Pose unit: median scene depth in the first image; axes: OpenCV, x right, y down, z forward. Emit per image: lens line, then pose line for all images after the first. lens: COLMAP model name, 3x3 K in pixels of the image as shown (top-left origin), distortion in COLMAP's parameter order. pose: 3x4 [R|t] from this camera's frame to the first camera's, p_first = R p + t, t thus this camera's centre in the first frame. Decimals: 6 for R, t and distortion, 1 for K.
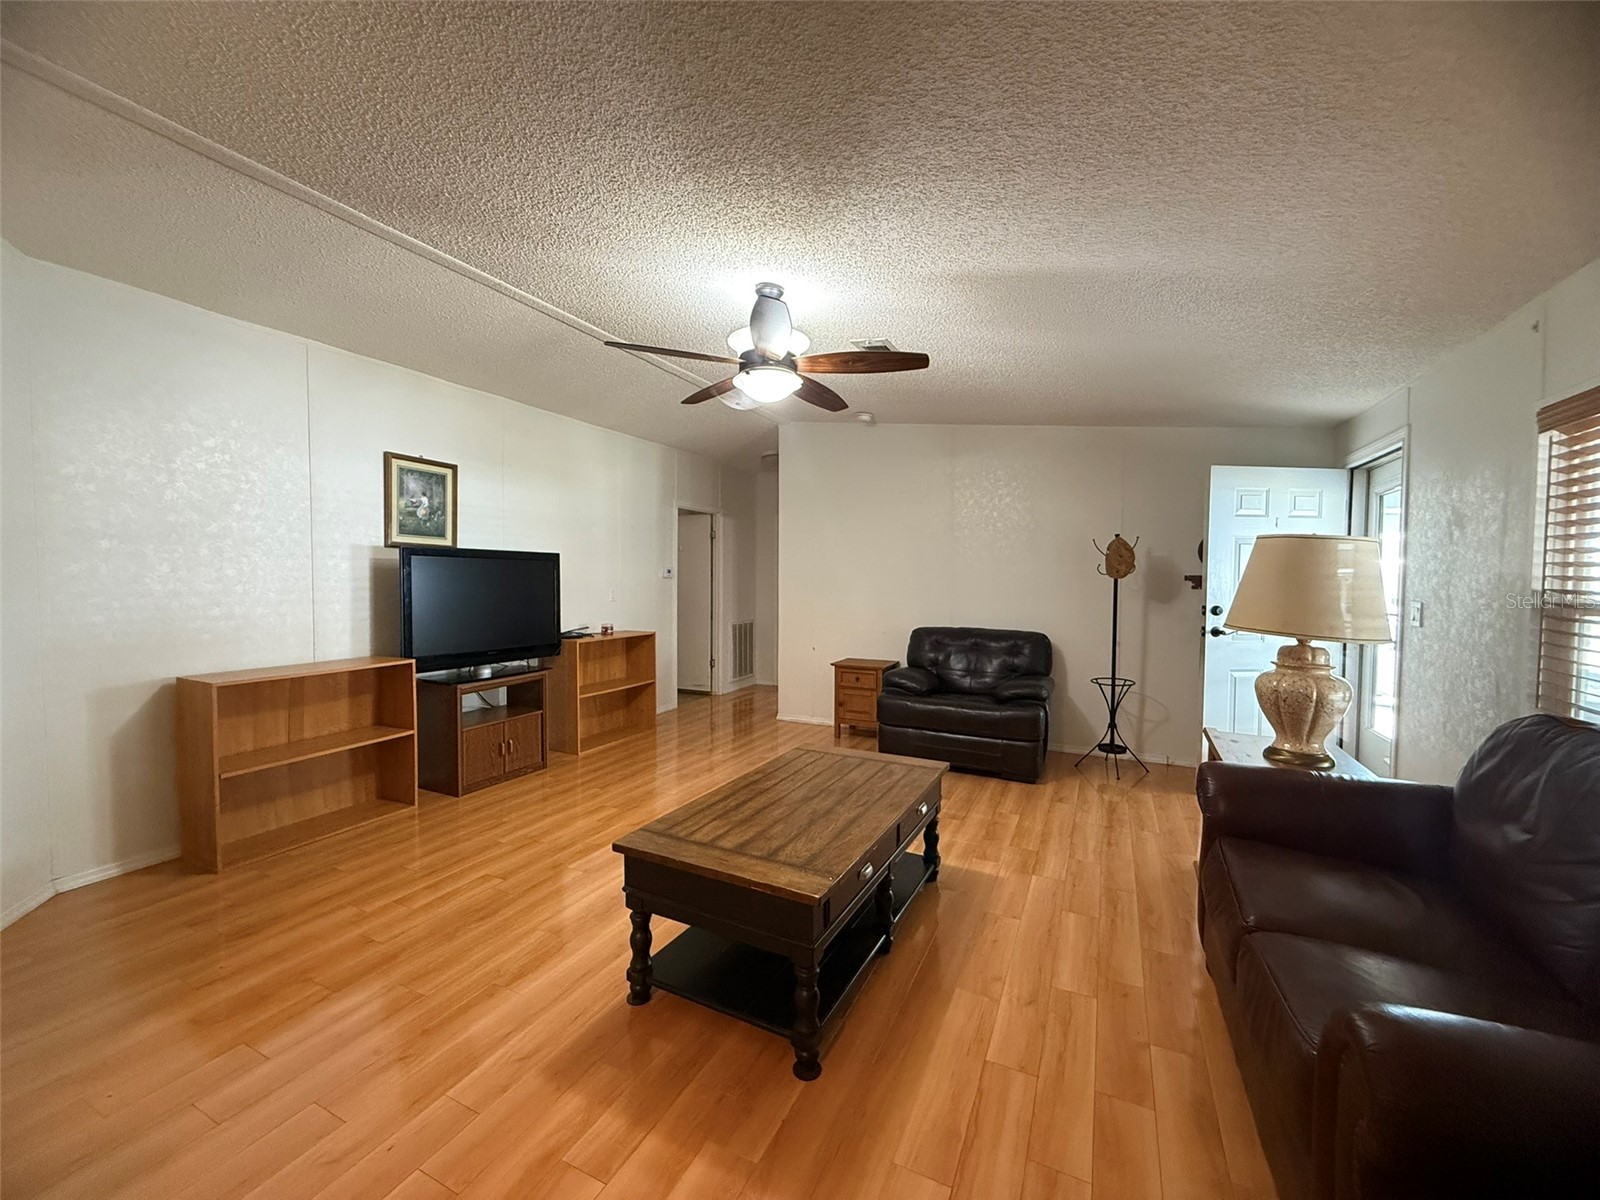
lens RADIAL K [[641.6, 0, 792.2], [0, 641.6, 596.5], [0, 0, 1]] dist [-0.001898, 0.000109]
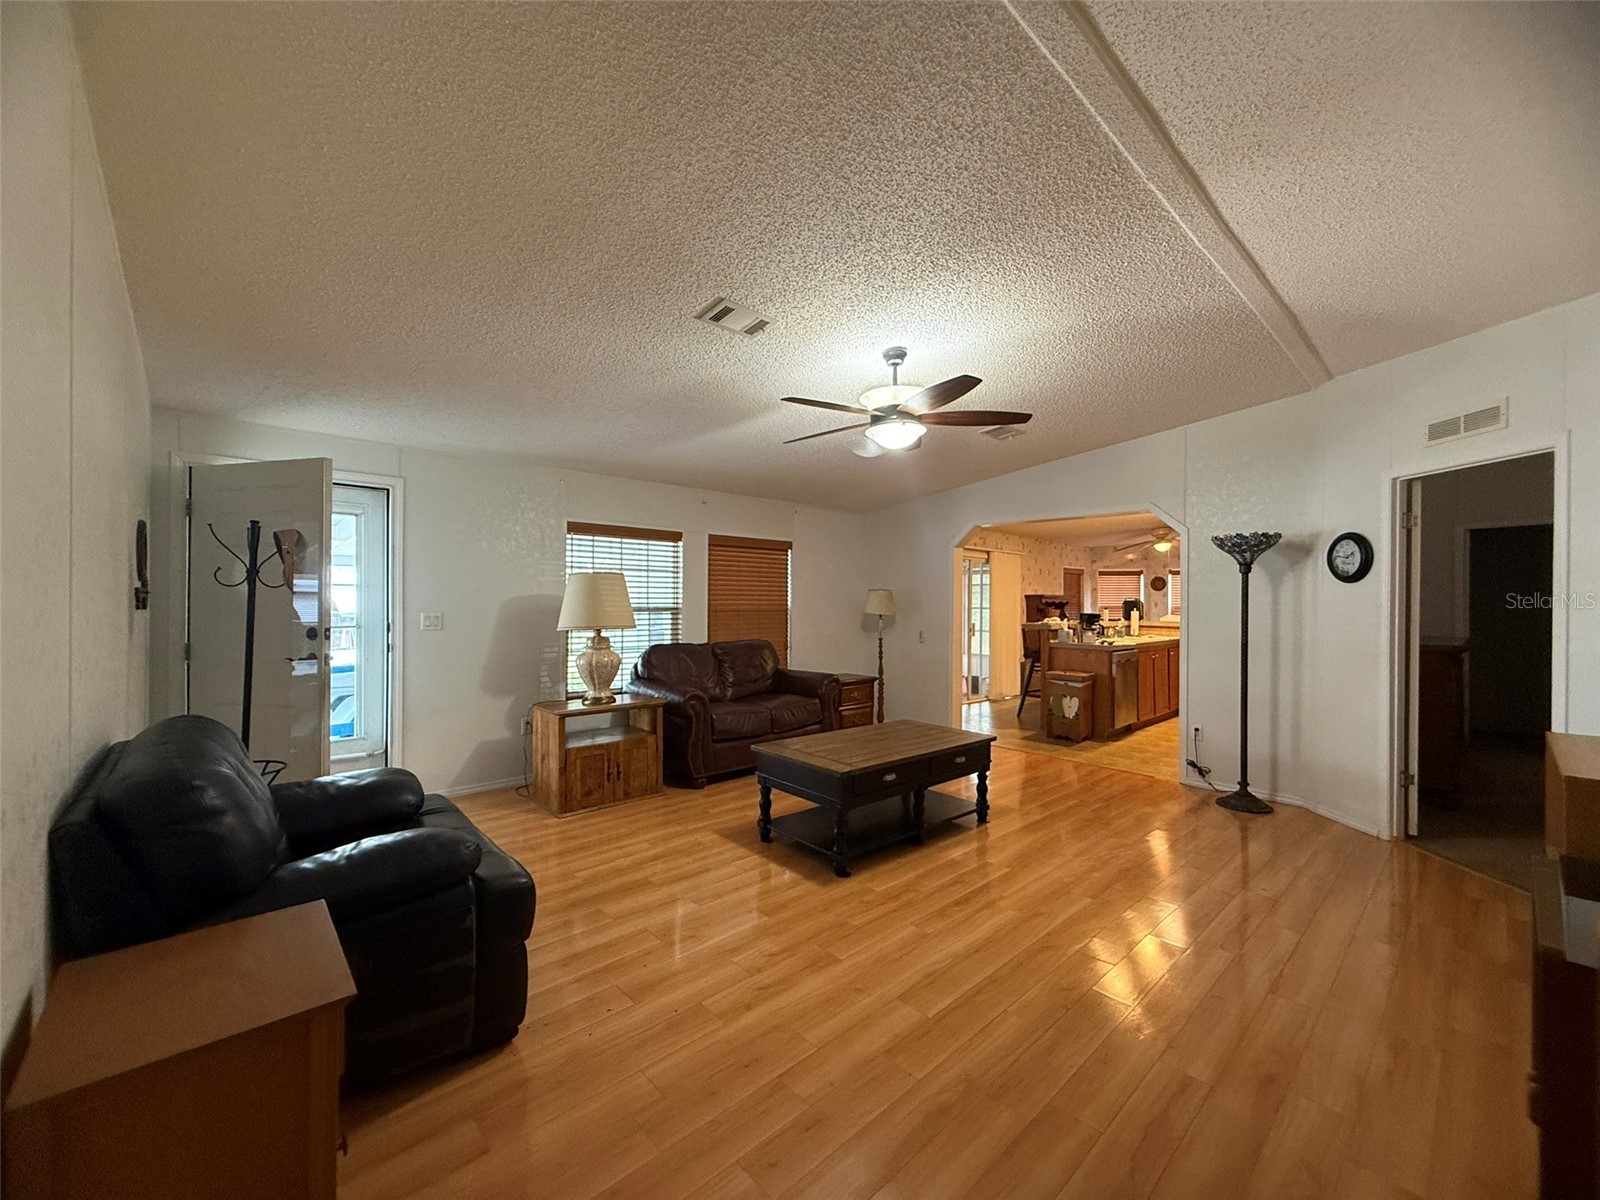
lens RADIAL K [[641.6, 0, 797.4], [0, 641.6, 600.4], [0, 0, 1]] dist [-0.001898, 0.000109]
pose [[-0.936777, -0.007659, 0.349842, -0.213293], [0.002278, 0.999606, 0.027983, -0.044468], [-0.349919, 0.027010, -0.936391, 1.650794]]
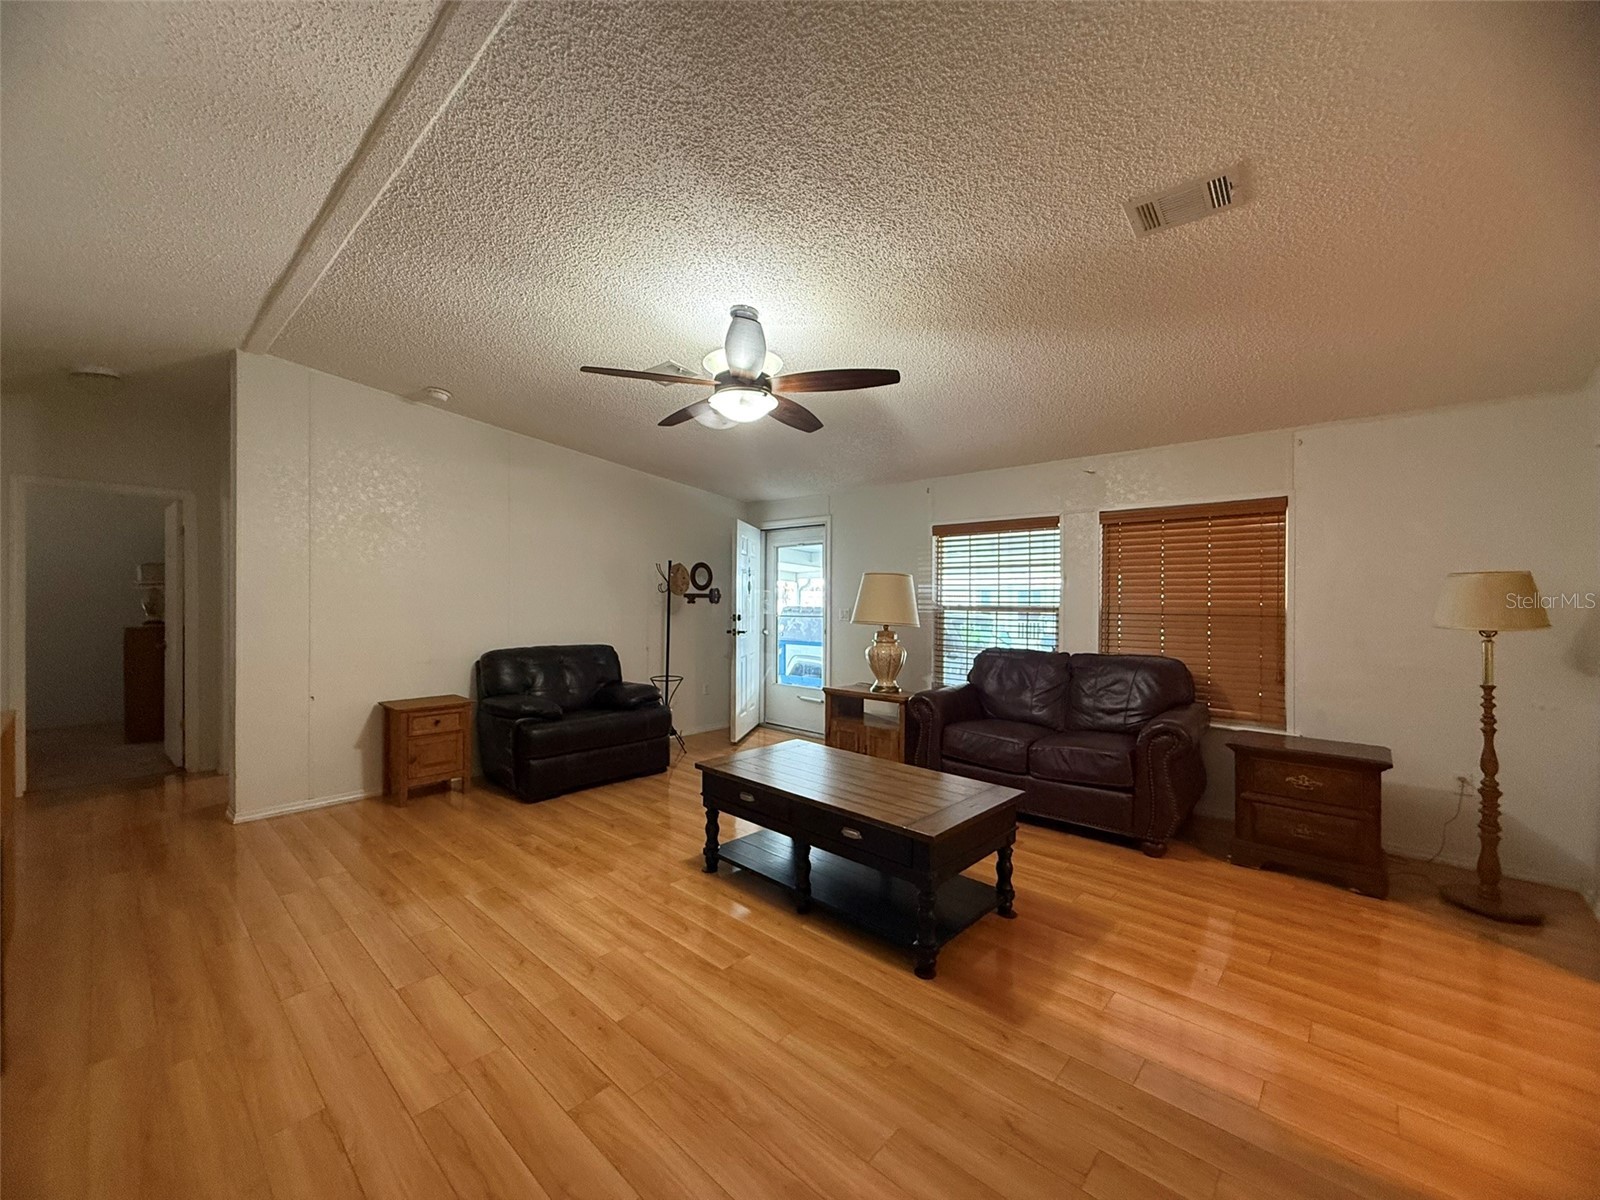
lens RADIAL K [[641.6, 0, 792.9], [0, 641.6, 602.2], [0, 0, 1]] dist [-0.001898, 0.000109]
pose [[0.273086, -0.008766, 0.961950, -0.760346], [0.027087, 0.999632, 0.001420, -0.012745], [-0.961608, 0.025668, 0.273223, 0.503871]]
